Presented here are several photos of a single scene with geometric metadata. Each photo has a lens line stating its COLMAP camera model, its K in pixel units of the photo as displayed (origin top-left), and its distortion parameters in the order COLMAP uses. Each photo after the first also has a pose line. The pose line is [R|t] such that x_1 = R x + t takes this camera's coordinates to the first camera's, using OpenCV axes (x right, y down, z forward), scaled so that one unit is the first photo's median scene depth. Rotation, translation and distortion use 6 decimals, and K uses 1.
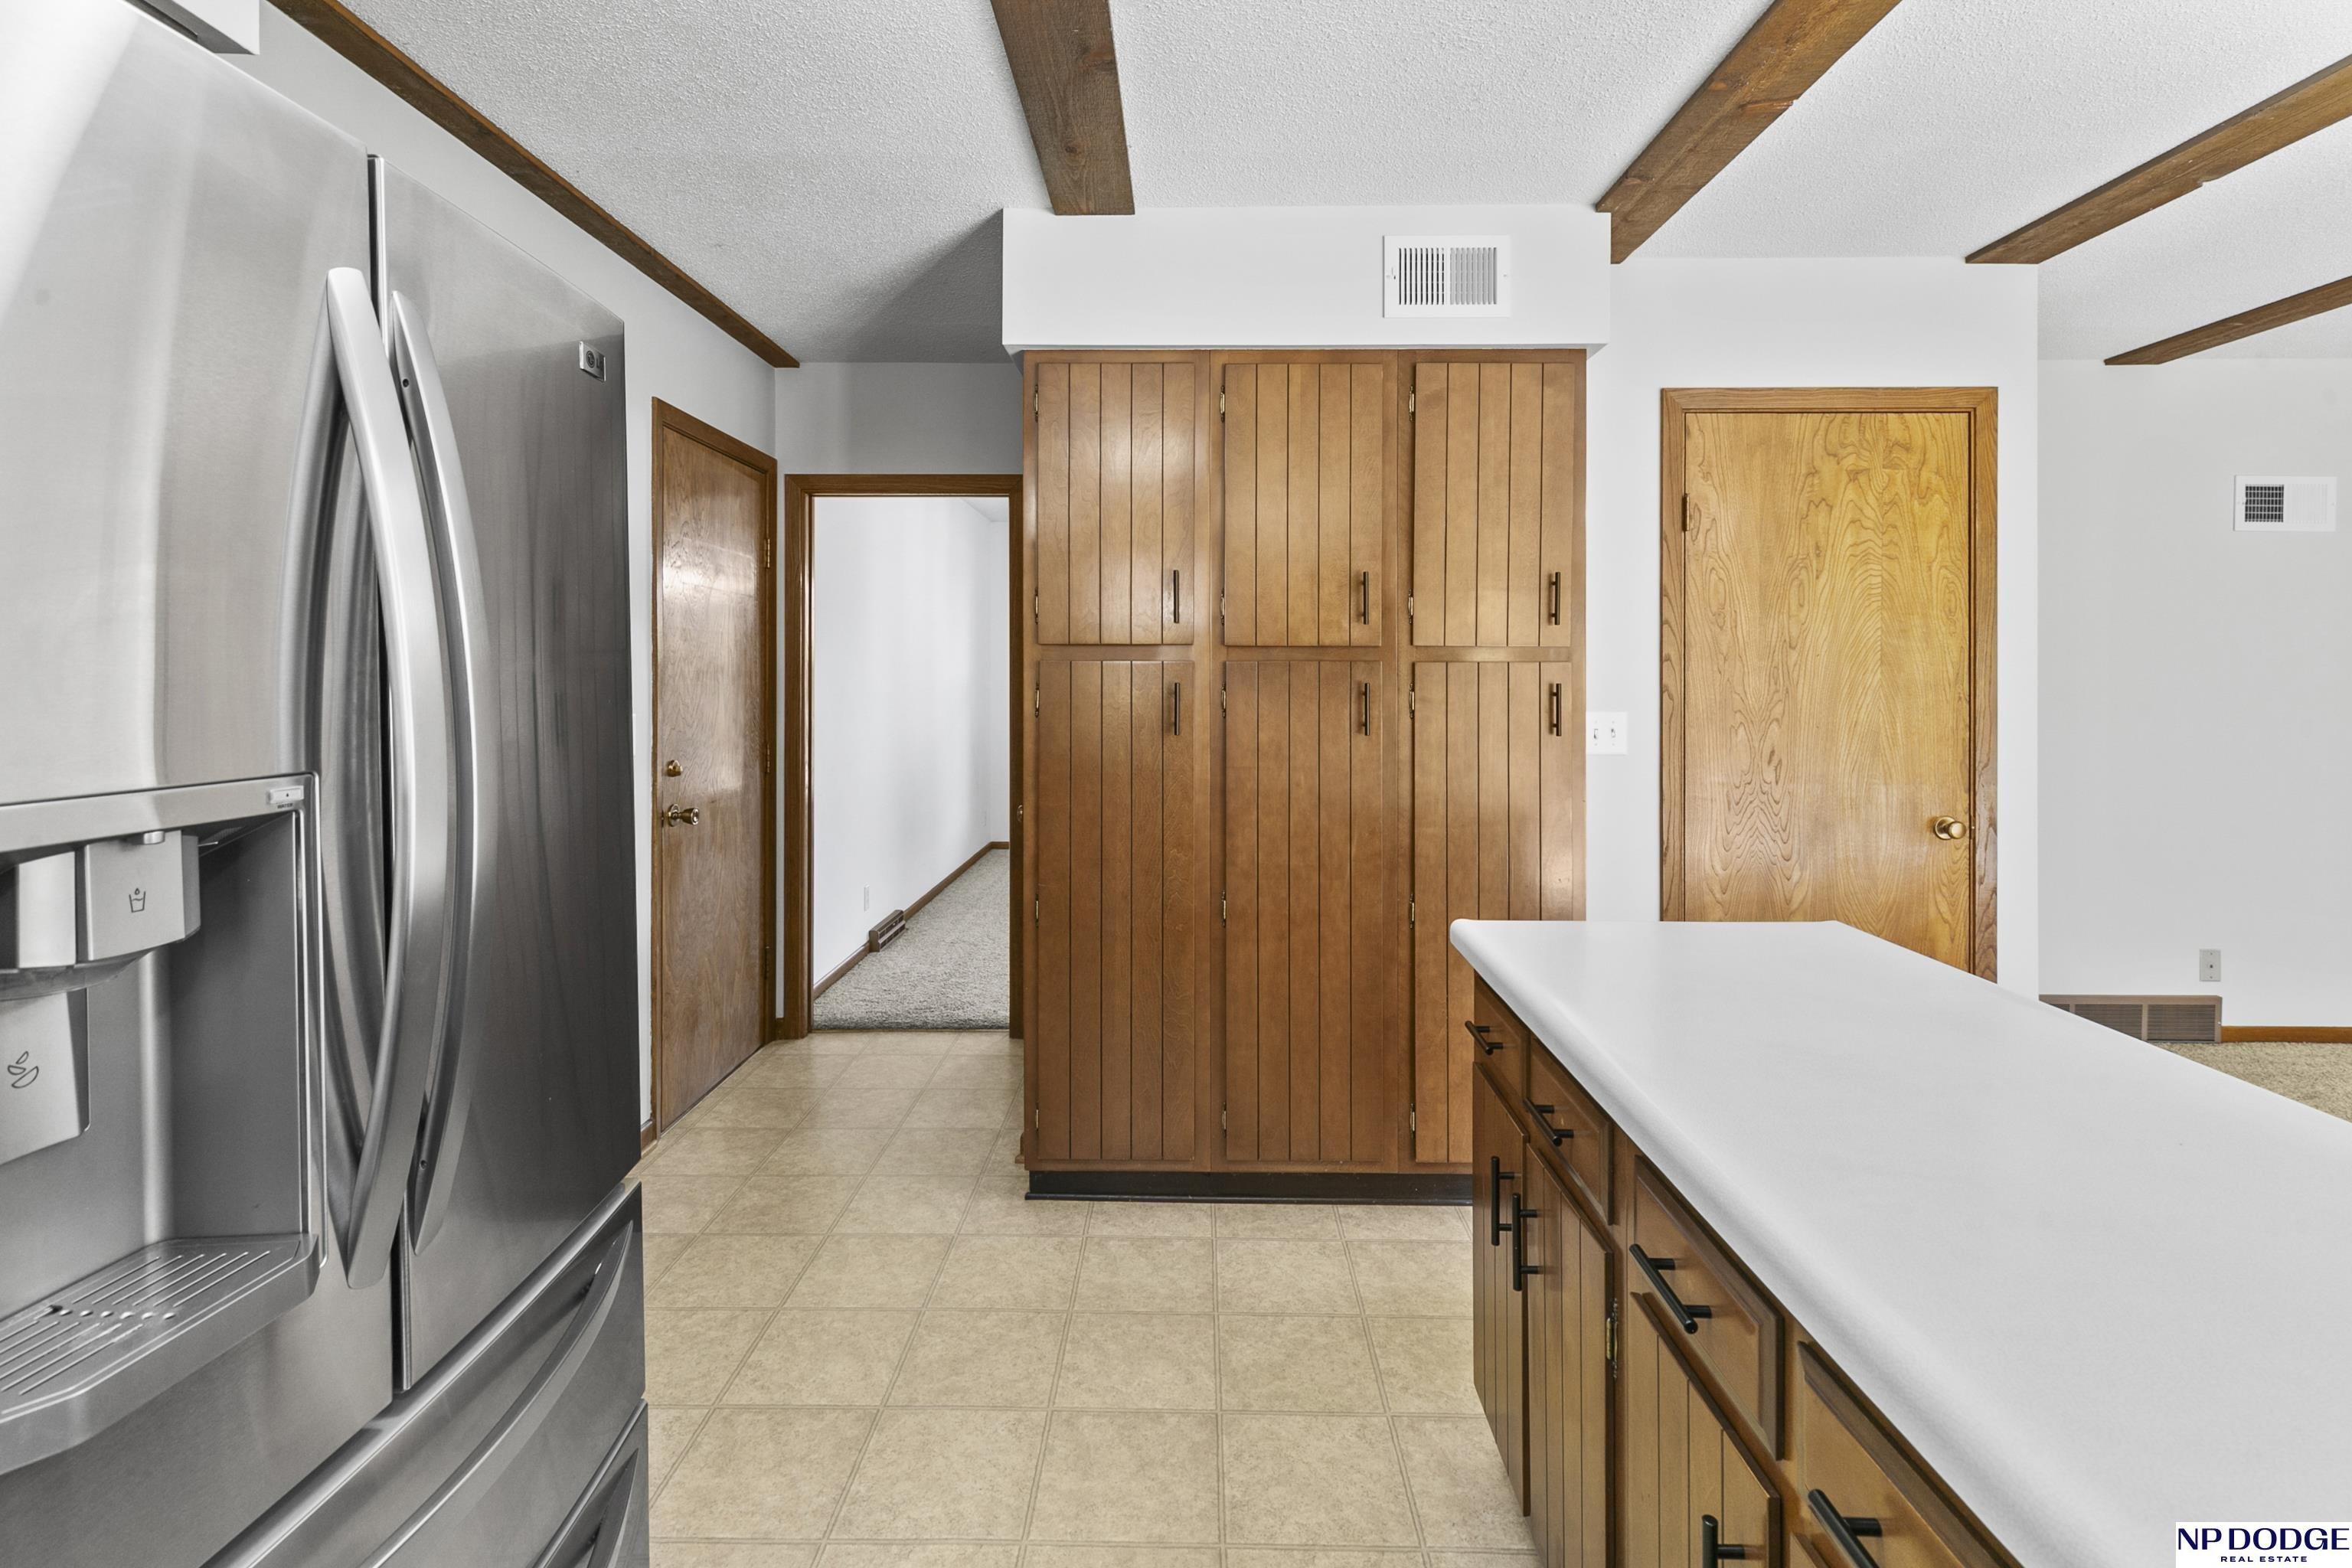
lens RADIAL K [[1112.3, 0, 1150.1], [0, 1112.3, 698.4], [0, 0, 1]] dist [0.009267, -0.001102]
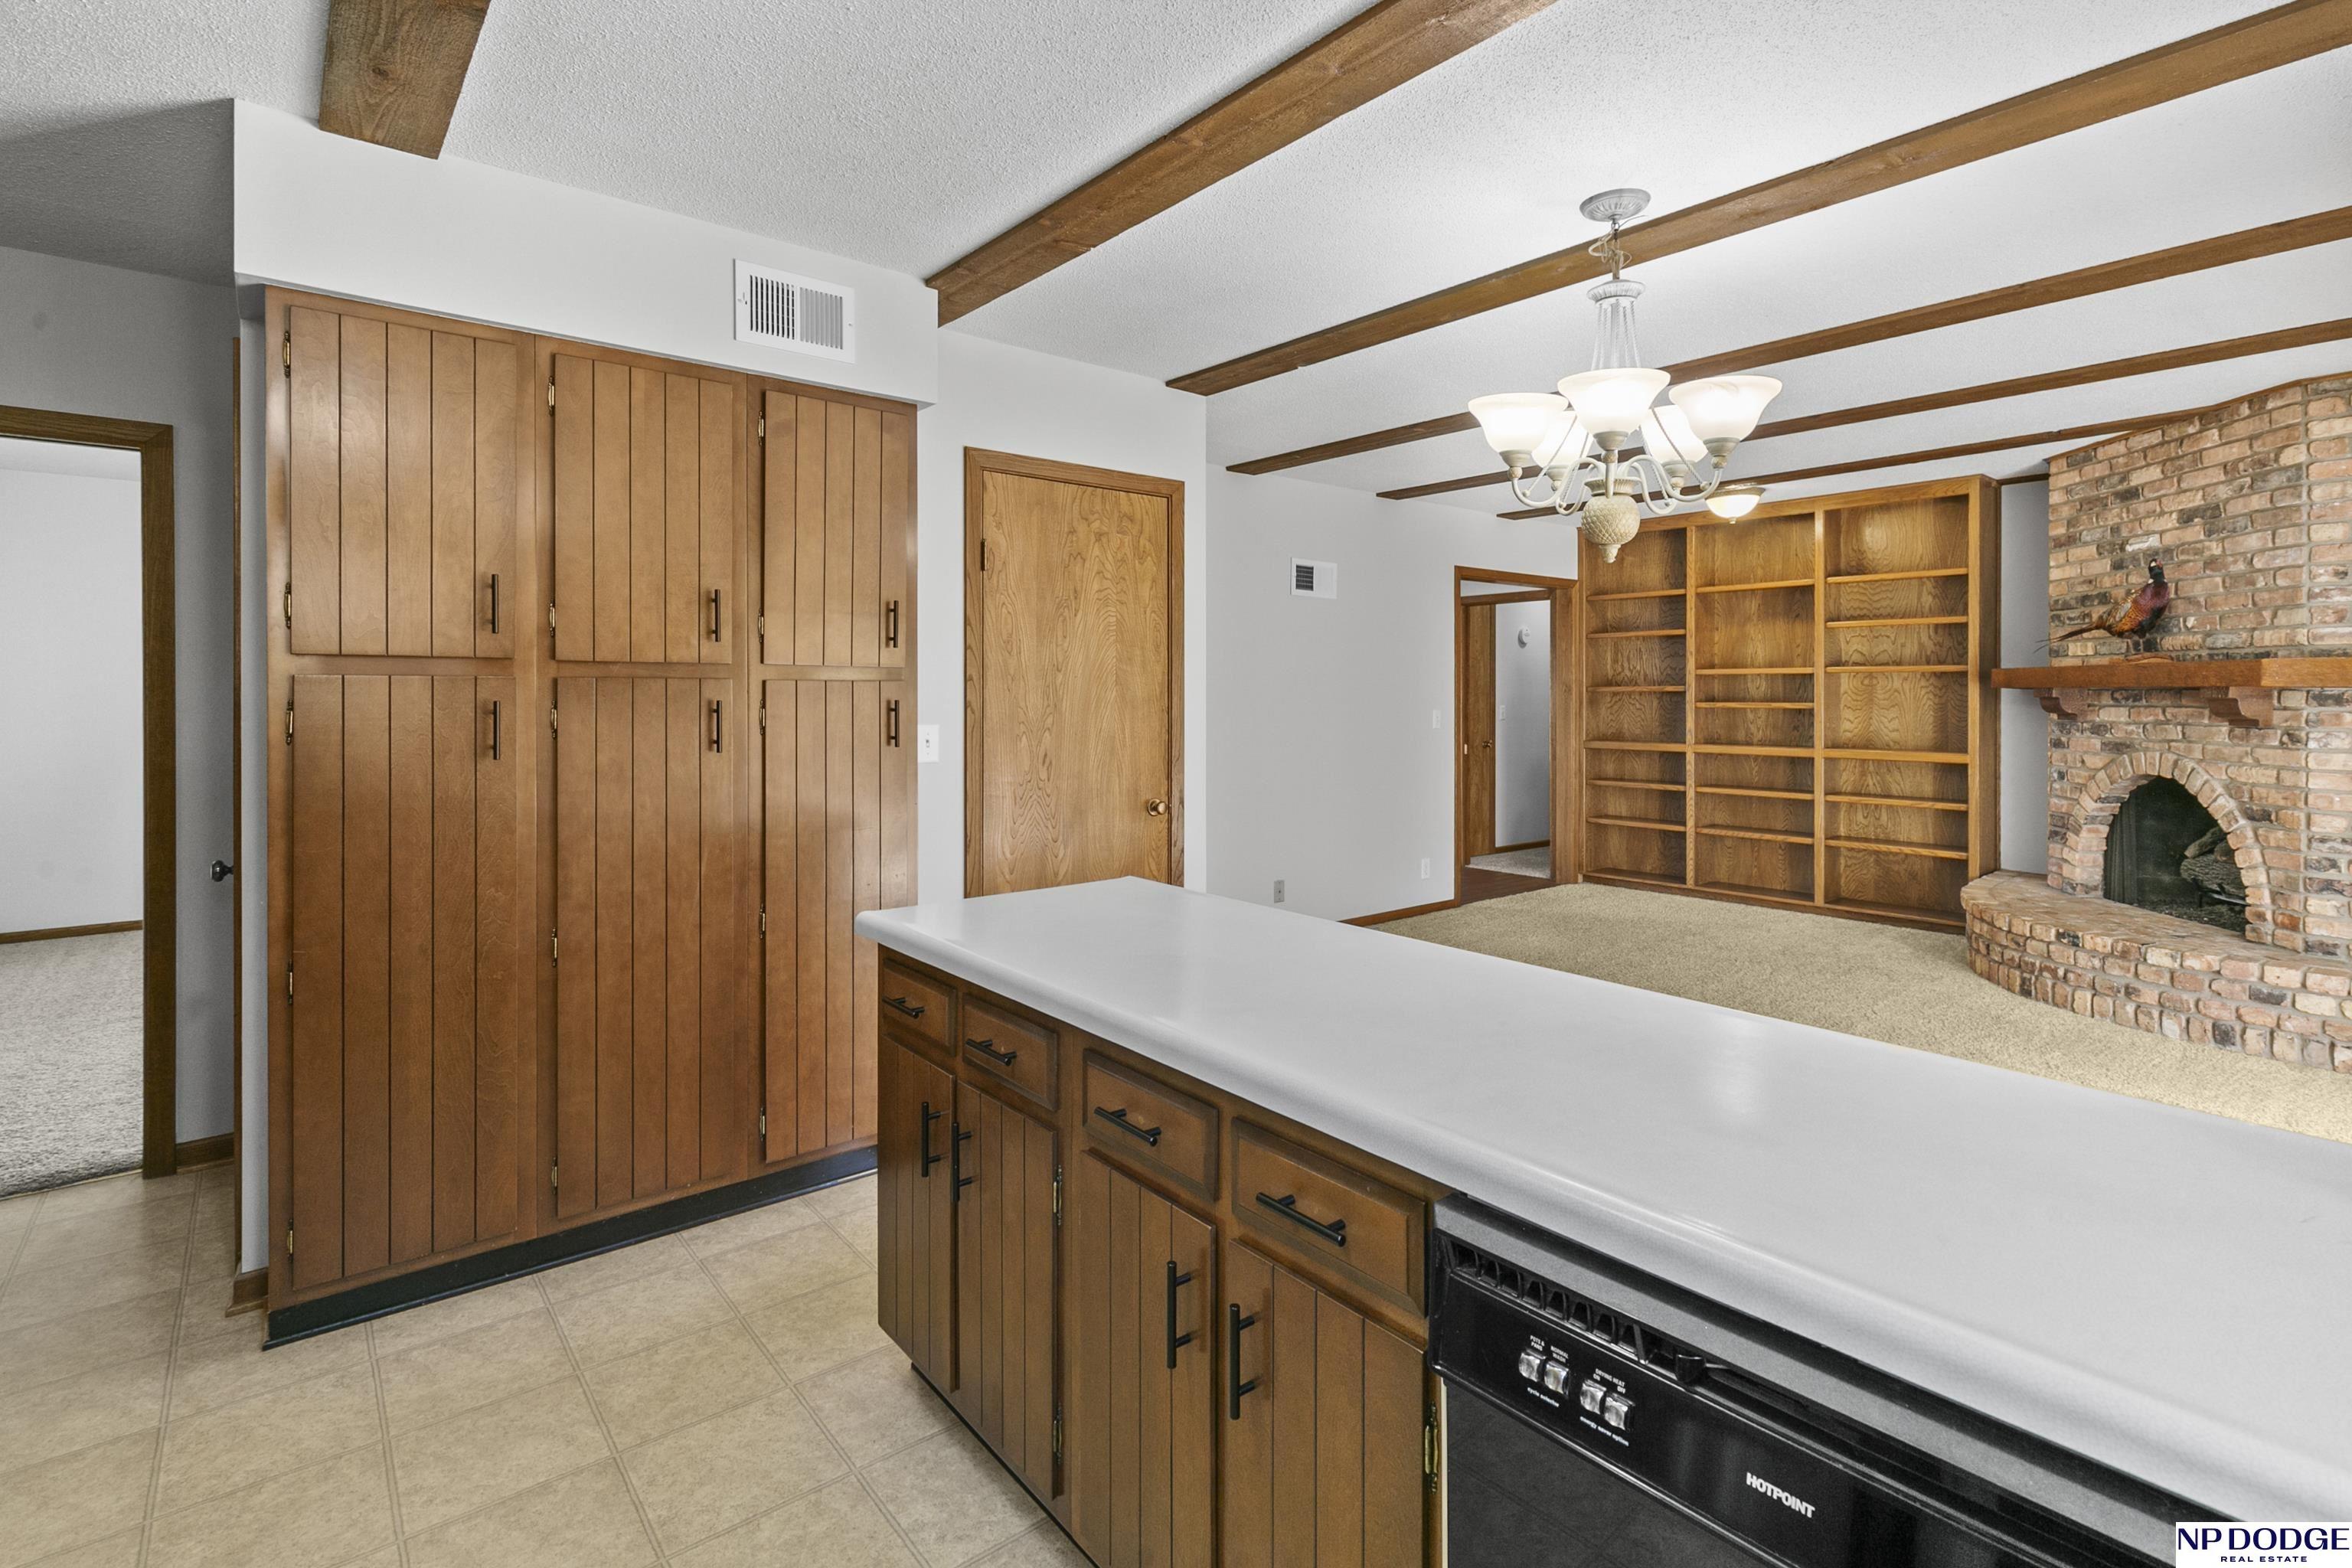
lens RADIAL K [[1112.3, 0, 1190.9], [0, 1112.3, 737.8], [0, 0, 1]] dist [0.009267, -0.001102]
pose [[0.758942, -0.026555, 0.650617, -0.132190], [0.013931, 0.999602, 0.024549, 0.001153], [-0.651009, -0.009567, 0.759010, -0.040771]]
